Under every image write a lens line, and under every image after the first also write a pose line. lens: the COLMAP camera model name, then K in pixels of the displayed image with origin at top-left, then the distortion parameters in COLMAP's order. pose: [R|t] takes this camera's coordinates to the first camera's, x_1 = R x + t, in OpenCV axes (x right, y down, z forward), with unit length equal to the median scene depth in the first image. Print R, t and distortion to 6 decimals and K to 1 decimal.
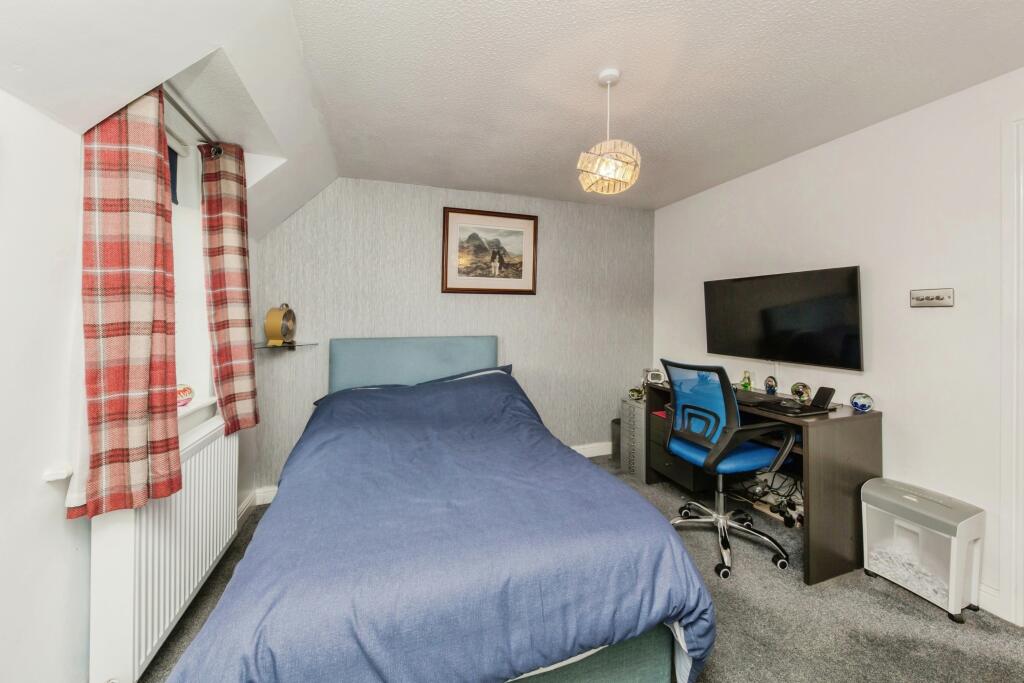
lens RADIAL K [[367.8, 0, 527.1], [0, 367.8, 317.1], [0, 0, 1]] dist [0.000737, -0.000014]
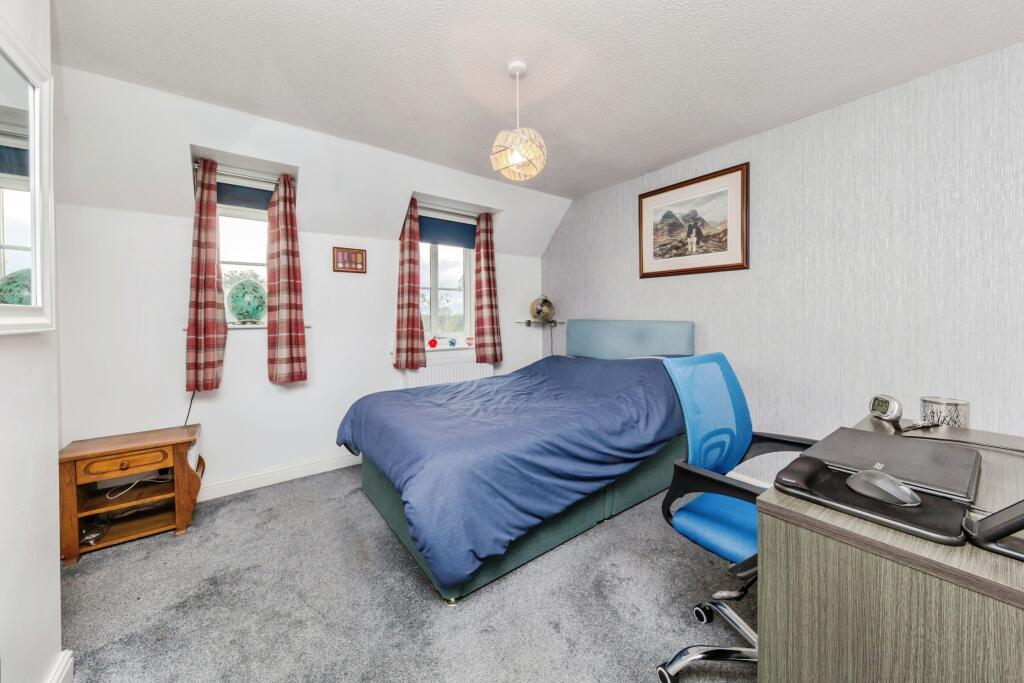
lens RADIAL K [[367.8, 0, 503.9], [0, 367.8, 313.8], [0, 0, 1]] dist [0.000737, -0.000014]
pose [[0.255453, 0.008002, -0.966788, 0.646248], [0.000919, 0.999963, 0.008520, 0.023461], [0.966821, -0.003065, 0.255436, 0.352179]]
